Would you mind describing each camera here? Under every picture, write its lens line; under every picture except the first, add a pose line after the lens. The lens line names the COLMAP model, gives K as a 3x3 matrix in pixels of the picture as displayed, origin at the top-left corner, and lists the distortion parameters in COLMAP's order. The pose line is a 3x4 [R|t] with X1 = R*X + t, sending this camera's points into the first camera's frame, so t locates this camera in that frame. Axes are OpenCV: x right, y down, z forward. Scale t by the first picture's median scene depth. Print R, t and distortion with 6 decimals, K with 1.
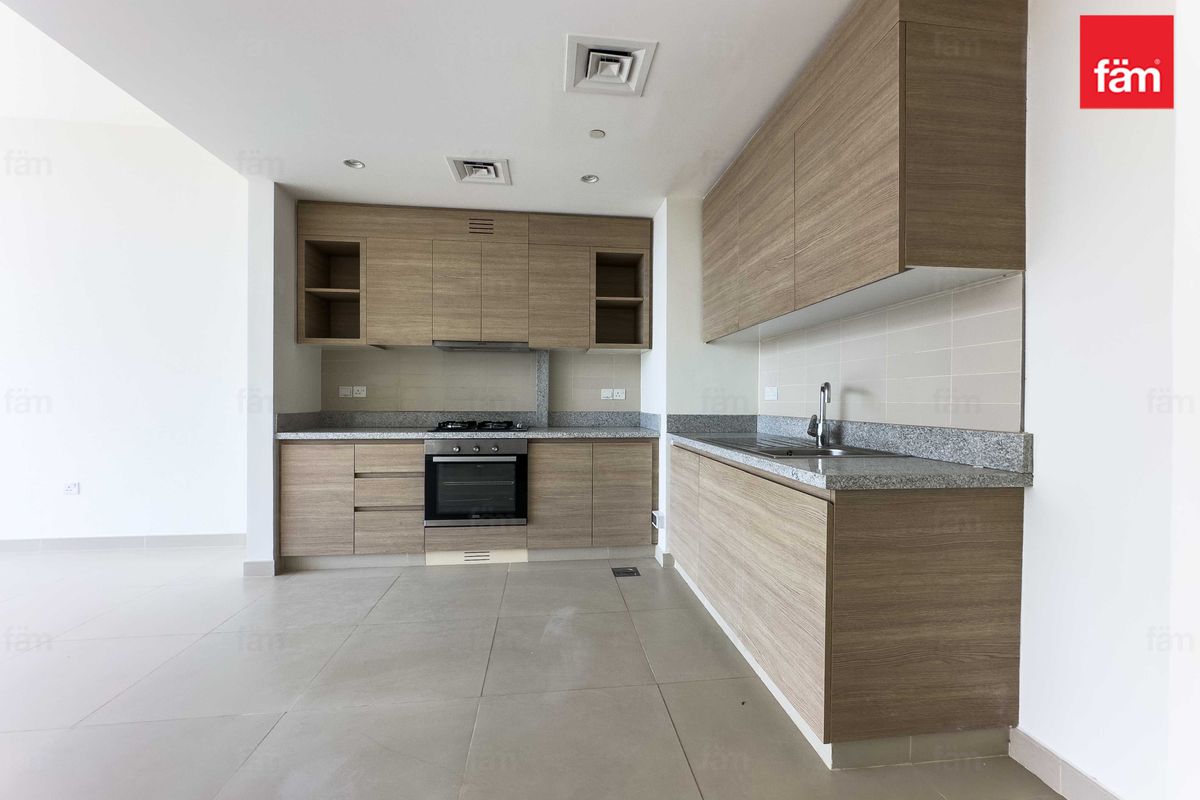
lens RADIAL K [[490.3, 0, 612.1], [0, 490.3, 402.1], [0, 0, 1]] dist [-0.004217, 0.000390]
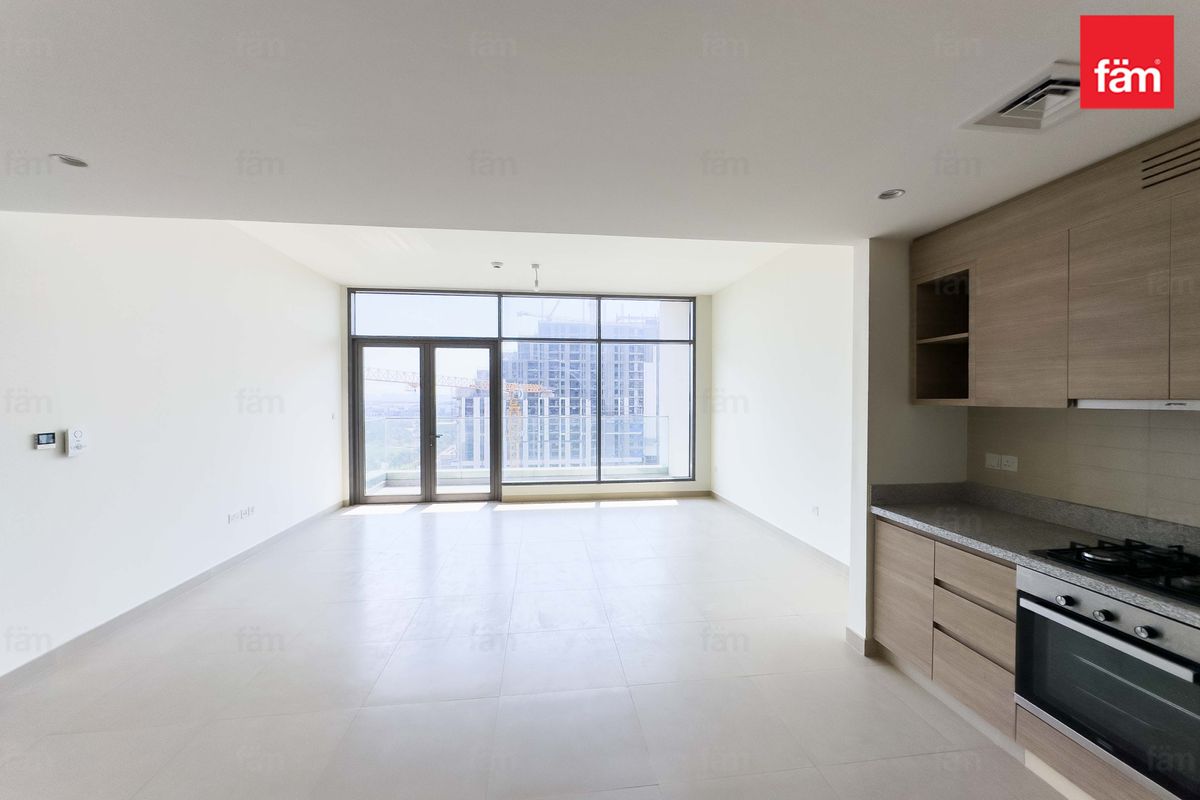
lens RADIAL K [[490.3, 0, 607.0], [0, 490.3, 406.4], [0, 0, 1]] dist [-0.004217, 0.000390]
pose [[0.005488, 0.013165, -0.999898, 0.226985], [-0.004881, 0.999902, 0.013139, -0.126385], [0.999973, 0.004808, 0.005551, 0.452972]]
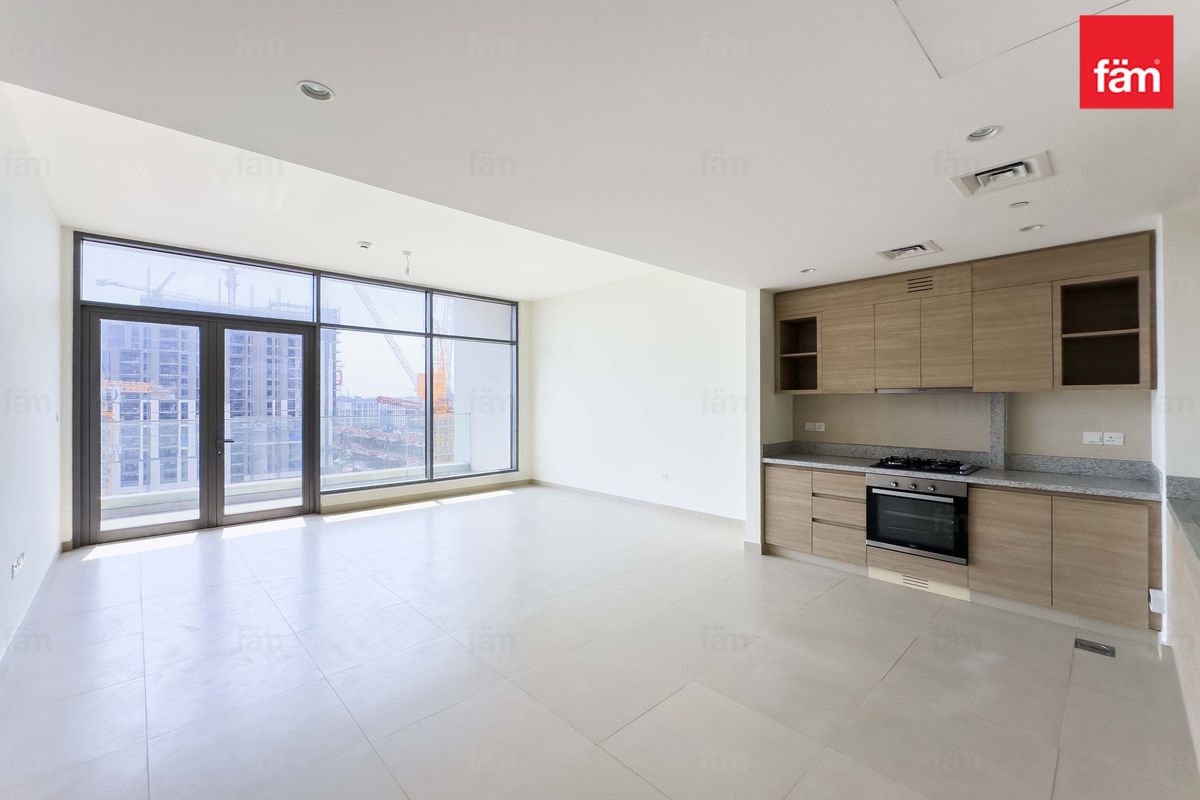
lens RADIAL K [[490.3, 0, 608.1], [0, 490.3, 397.9], [0, 0, 1]] dist [-0.004217, 0.000390]
pose [[0.594978, -0.008650, -0.803696, 0.208194], [0.000201, 0.999944, -0.010614, -0.094180], [0.803742, 0.006154, 0.594946, -0.232894]]
